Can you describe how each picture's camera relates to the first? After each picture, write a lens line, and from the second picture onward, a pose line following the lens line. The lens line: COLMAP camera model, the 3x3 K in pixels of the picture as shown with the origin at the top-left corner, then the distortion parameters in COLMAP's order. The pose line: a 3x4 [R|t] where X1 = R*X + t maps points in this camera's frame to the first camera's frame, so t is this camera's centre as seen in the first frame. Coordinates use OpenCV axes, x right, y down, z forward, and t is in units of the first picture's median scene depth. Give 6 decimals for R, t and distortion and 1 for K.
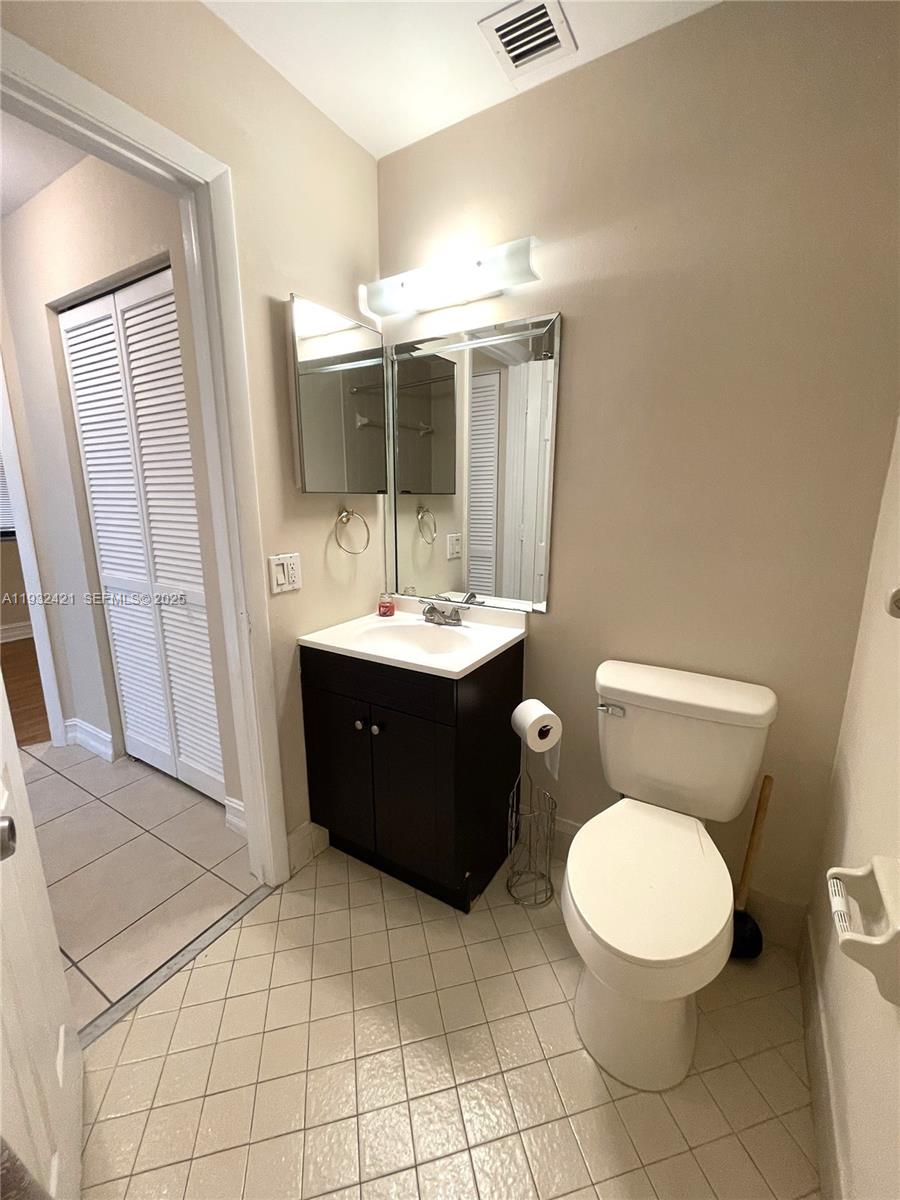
lens RADIAL K [[485.9, 0, 450.0], [0, 485.9, 600.0], [0, 0, 1]] dist [-0.003405, -0.000128]
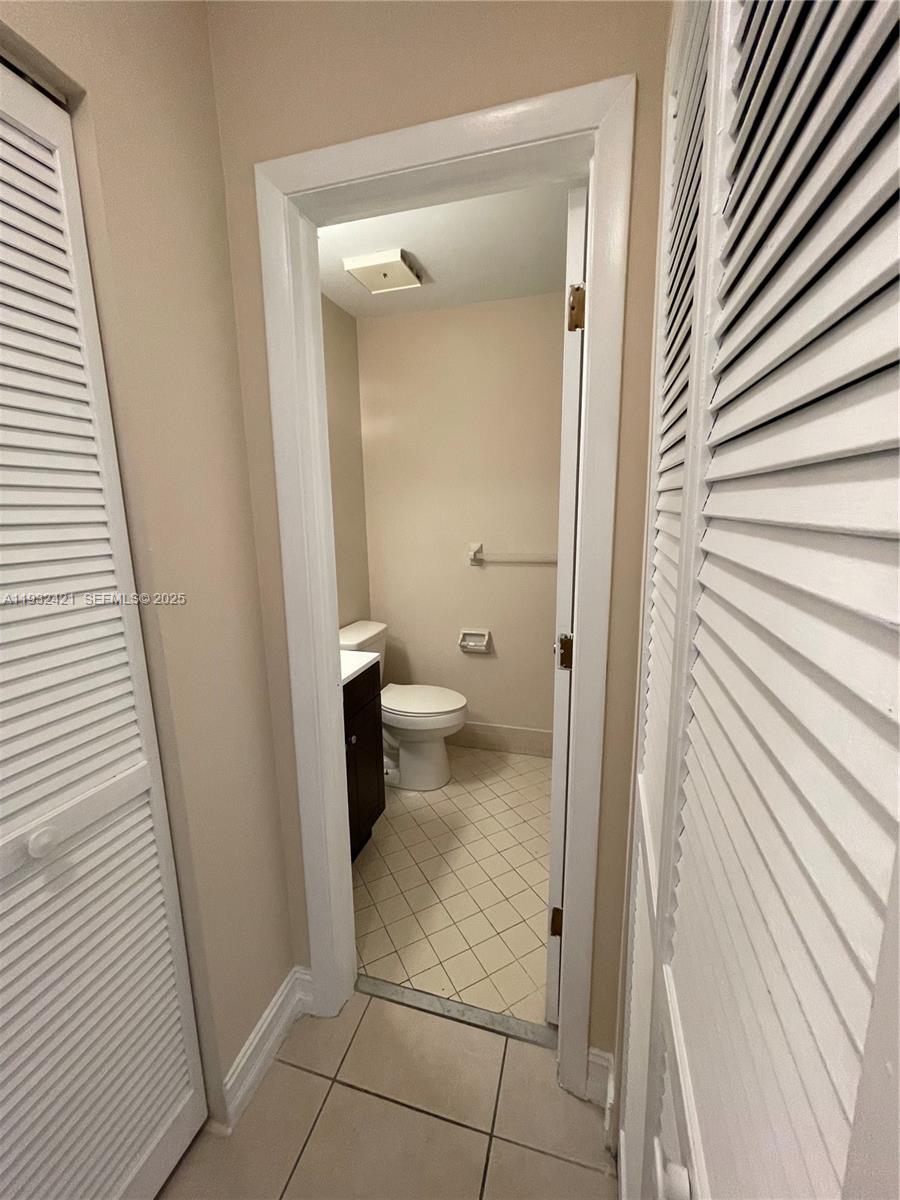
lens RADIAL K [[485.9, 0, 450.0], [0, 485.9, 600.0], [0, 0, 1]] dist [-0.003405, -0.000128]
pose [[-0.253022, -0.189288, 0.948762, -1.306399], [0.216913, 0.944607, 0.246307, -0.309164], [-0.942830, 0.268120, -0.197947, 0.941538]]
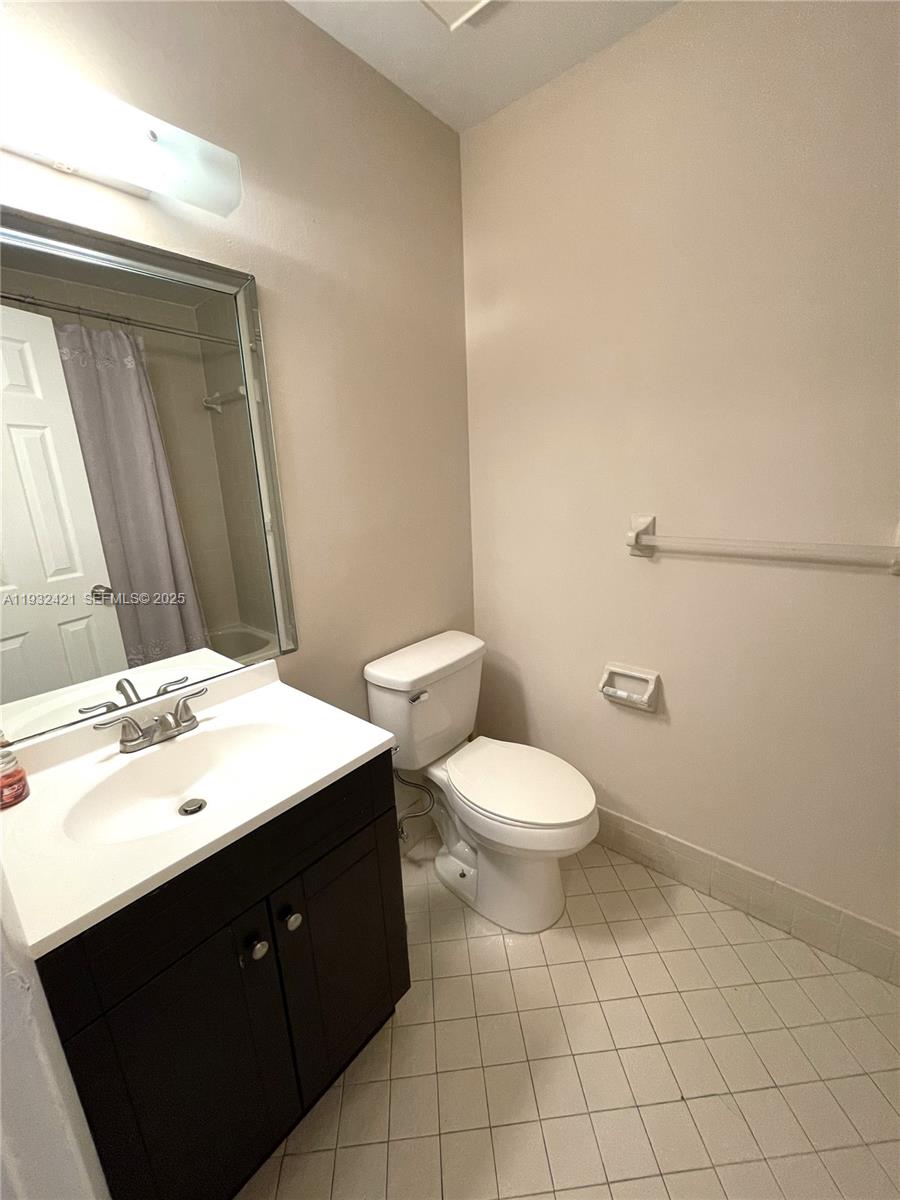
lens RADIAL K [[485.9, 0, 450.0], [0, 485.9, 600.0], [0, 0, 1]] dist [-0.003405, -0.000128]
pose [[0.151129, -0.259915, 0.953732, -0.602007], [0.245417, 0.944472, 0.218503, -0.190022], [-0.957565, 0.201040, 0.206525, 0.636038]]
